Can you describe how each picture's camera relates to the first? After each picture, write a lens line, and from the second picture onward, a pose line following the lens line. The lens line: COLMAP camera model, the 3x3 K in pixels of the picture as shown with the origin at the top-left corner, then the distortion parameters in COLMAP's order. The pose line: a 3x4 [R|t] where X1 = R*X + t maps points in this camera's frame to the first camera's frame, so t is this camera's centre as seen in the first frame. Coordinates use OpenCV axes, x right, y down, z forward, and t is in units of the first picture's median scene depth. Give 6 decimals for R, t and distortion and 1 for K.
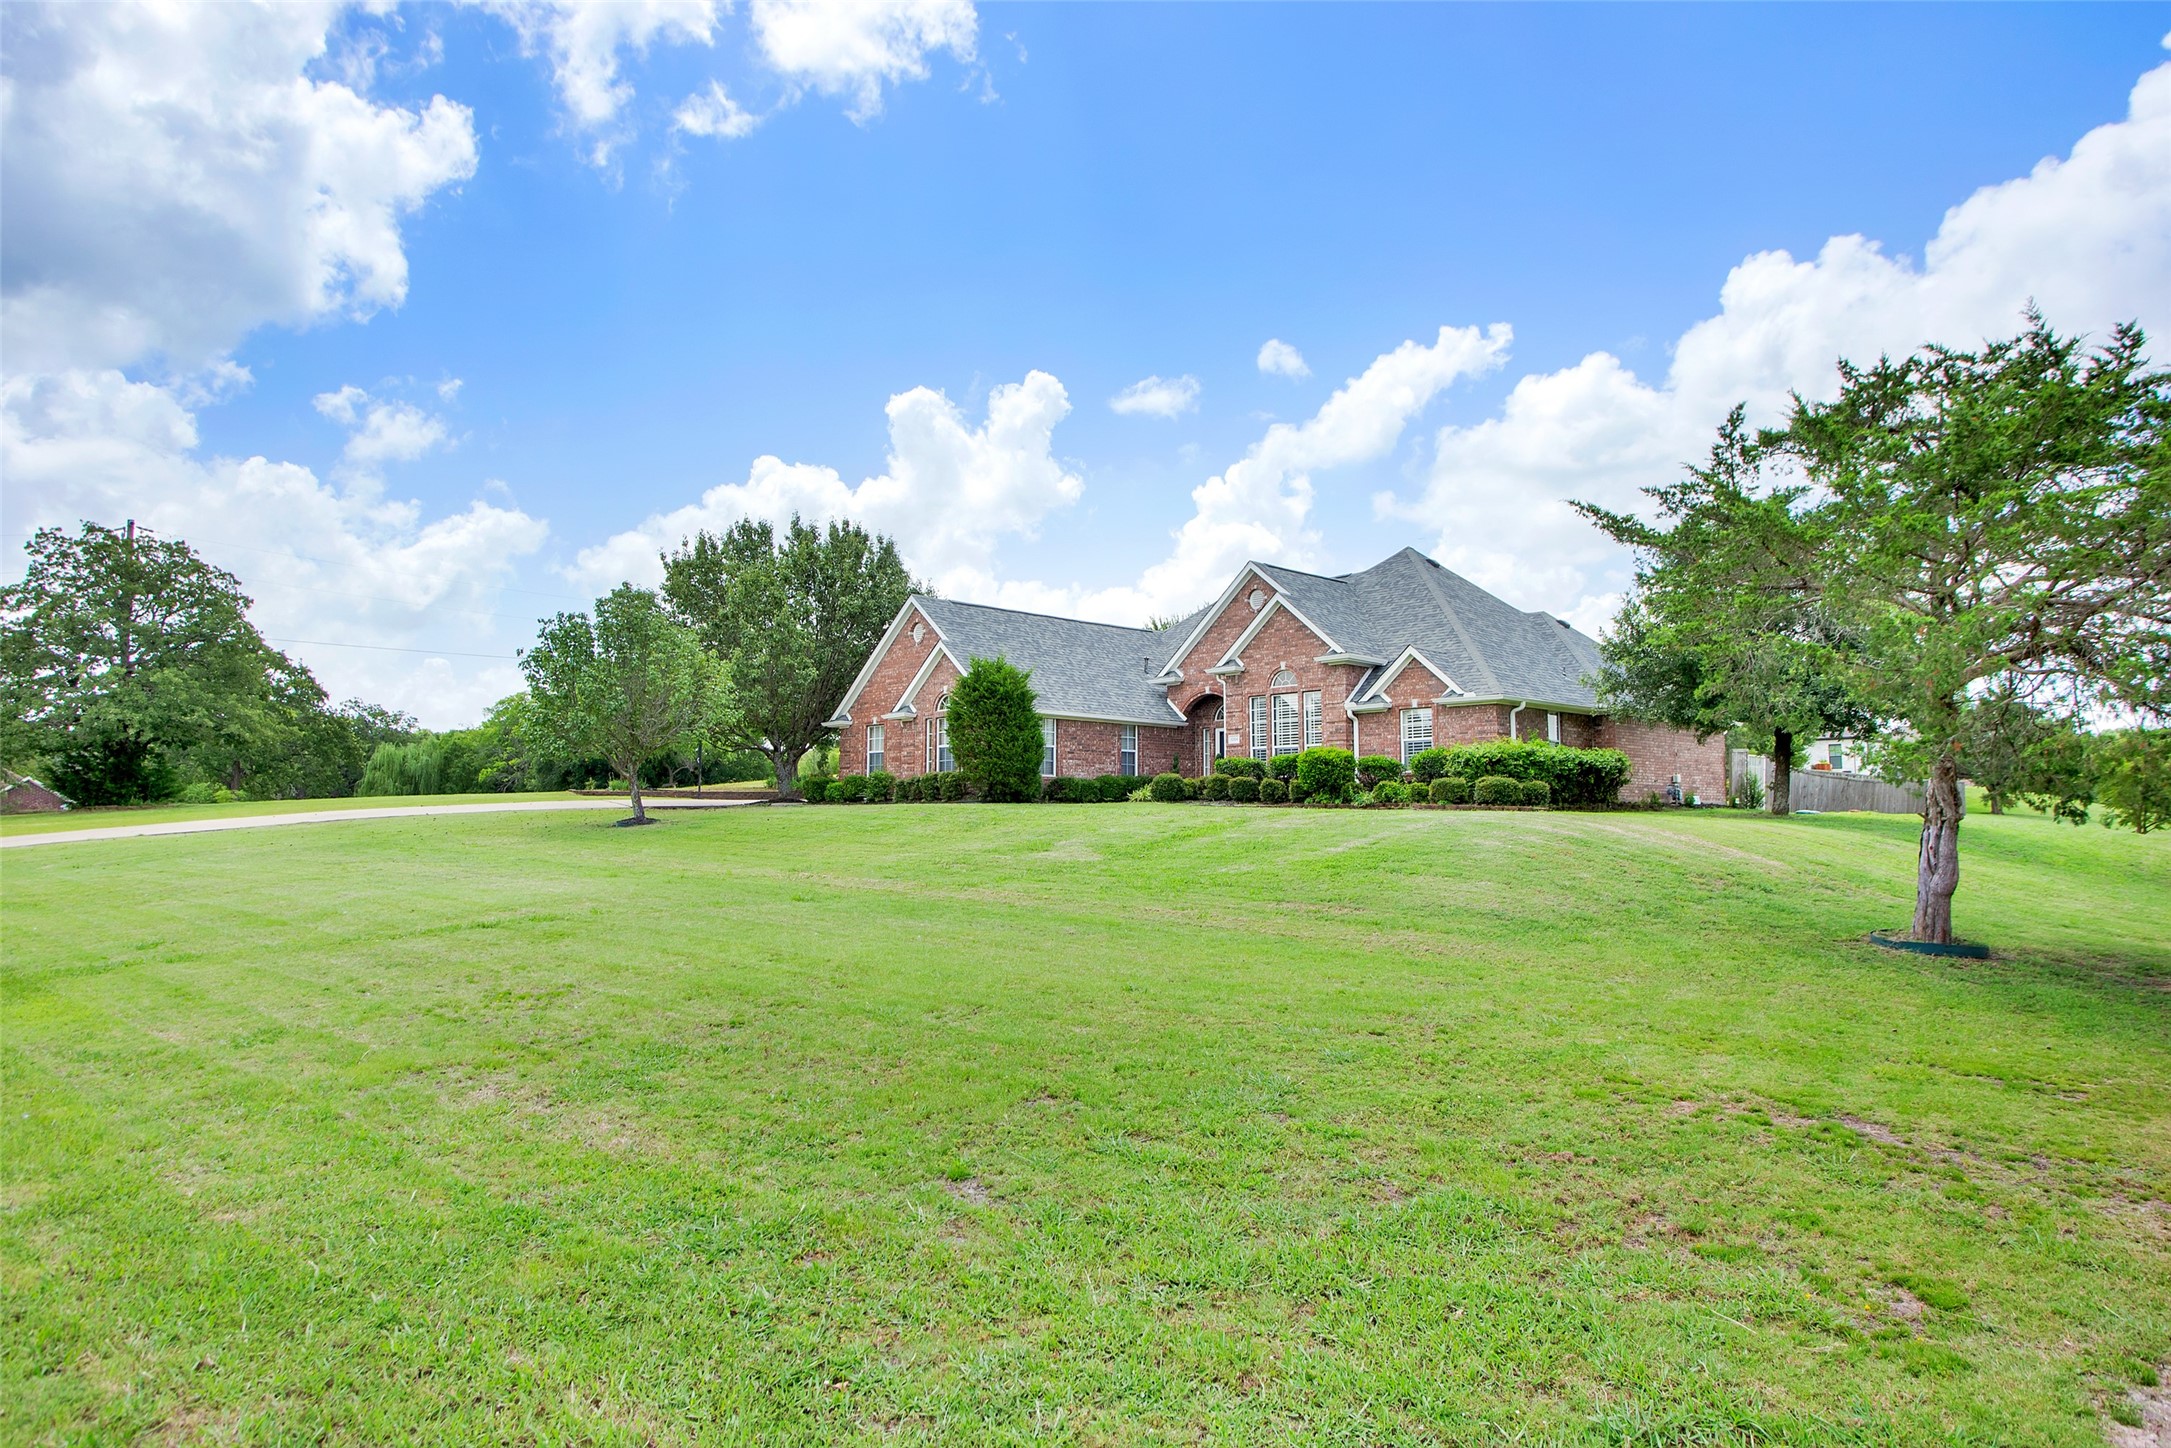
lens RADIAL K [[1318.7, 0, 1086.6], [0, 1318.7, 721.4], [0, 0, 1]] dist [-0.000652, -0.000010]
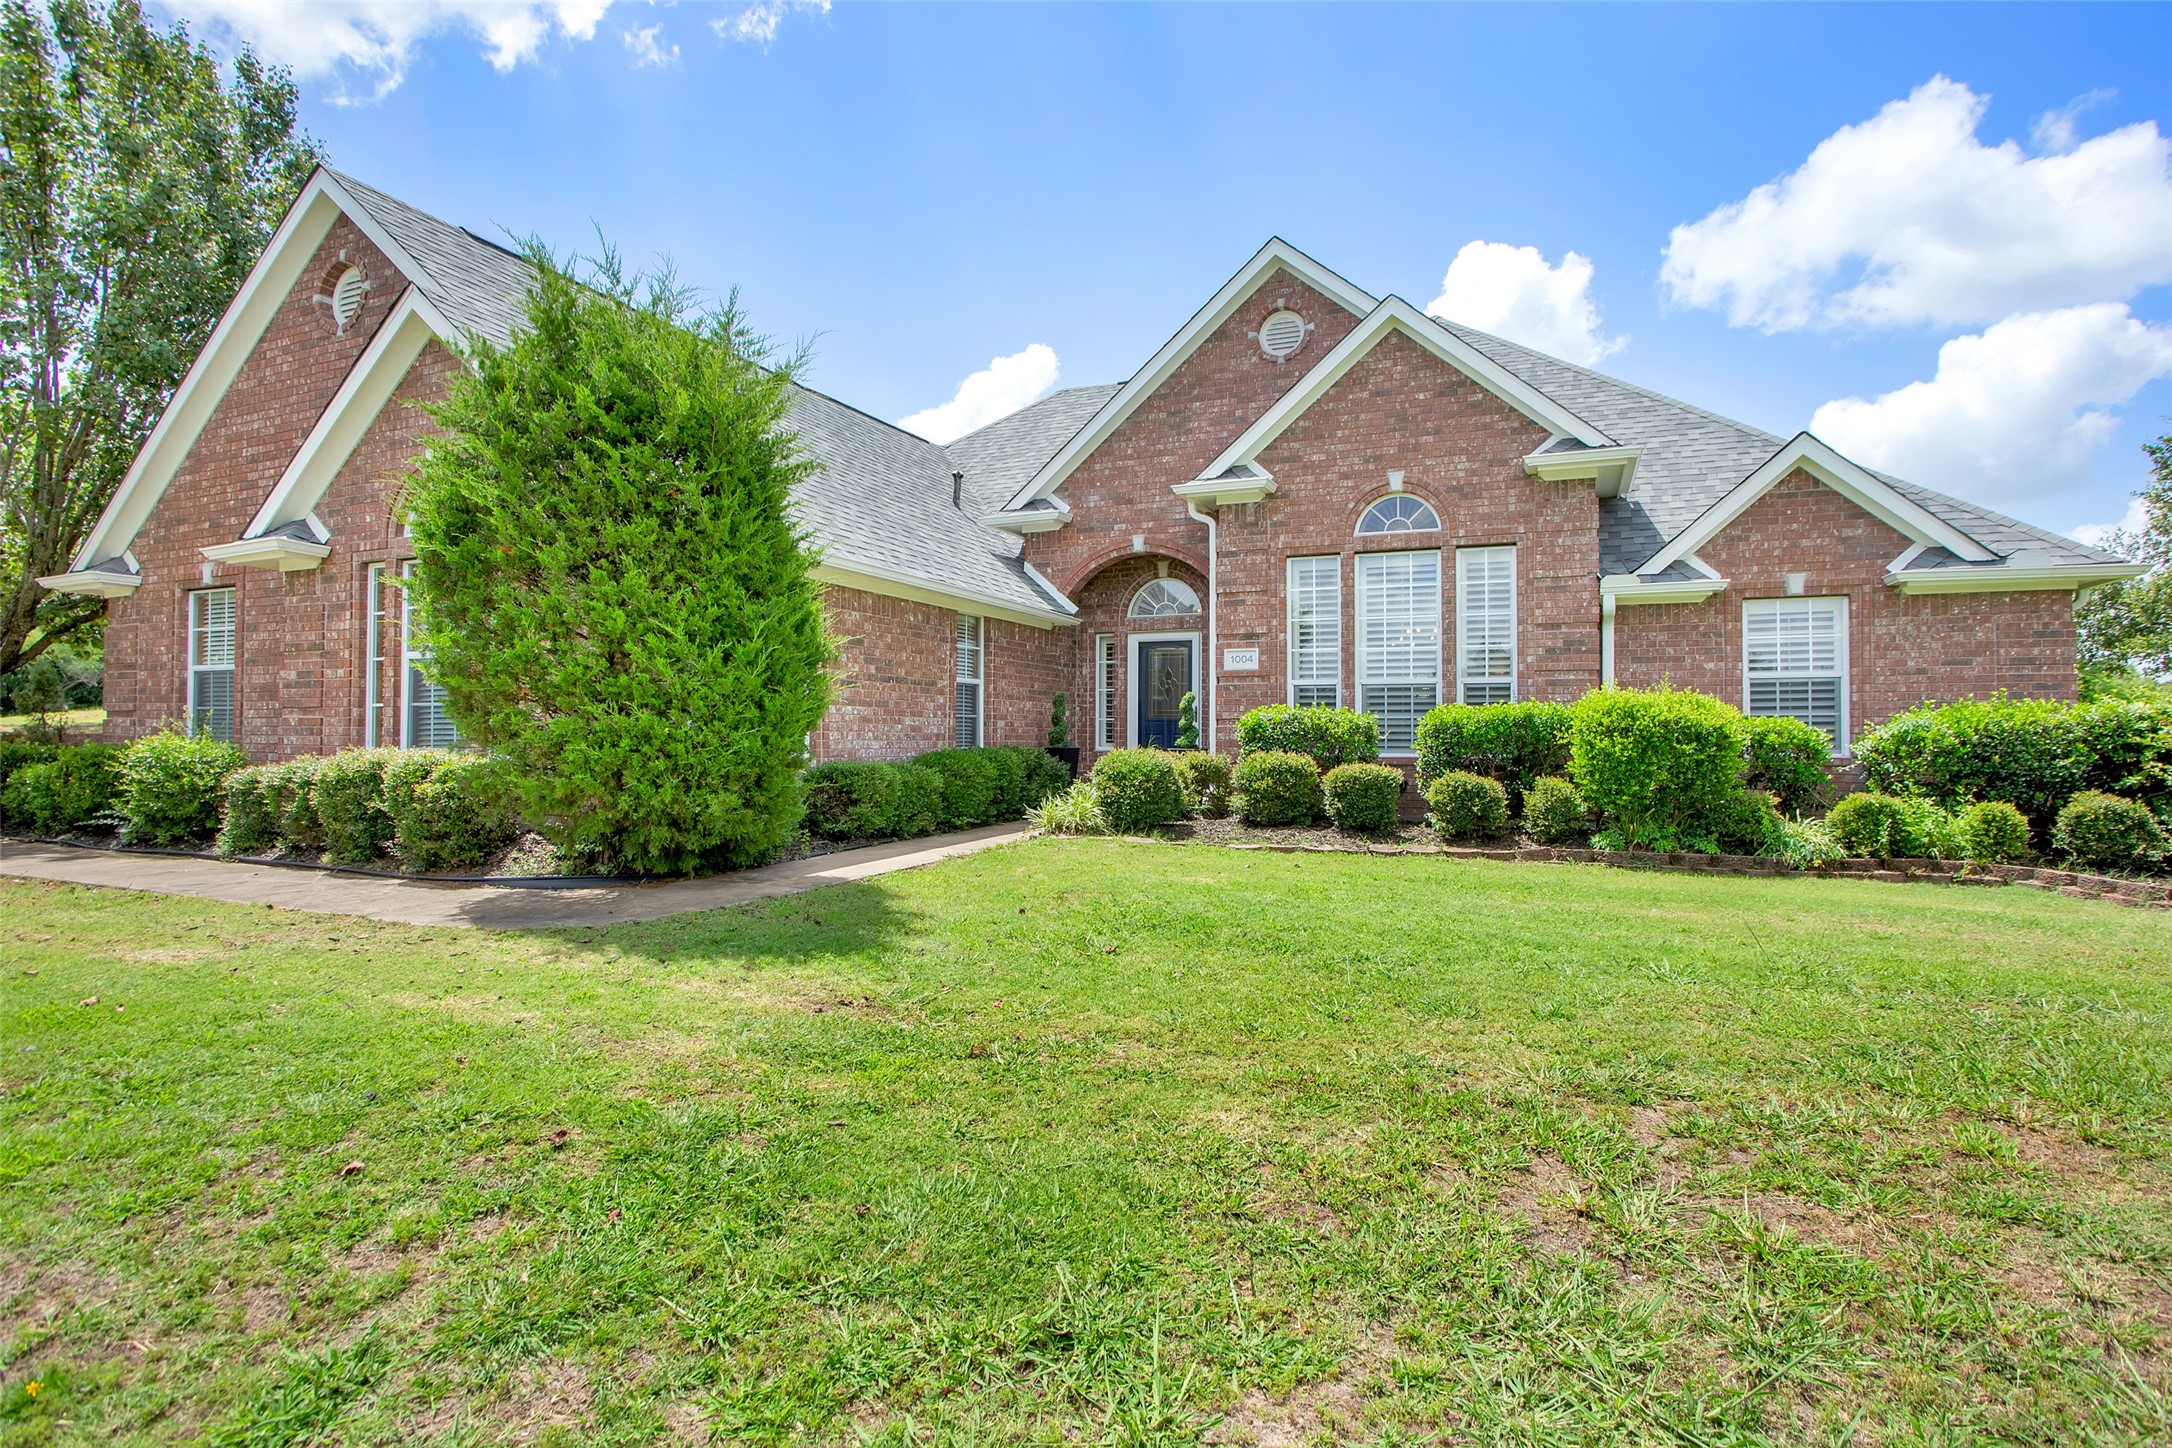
lens RADIAL K [[1084.9, 0, 1083.7], [0, 1084.9, 733.7], [0, 0, 1]] dist [-0.020332, 0.000686]
pose [[0.926615, 0.003299, 0.375997, -0.063698], [-0.033185, 0.996777, 0.073035, 0.013769], [-0.374544, -0.080153, 0.923738, 0.731321]]
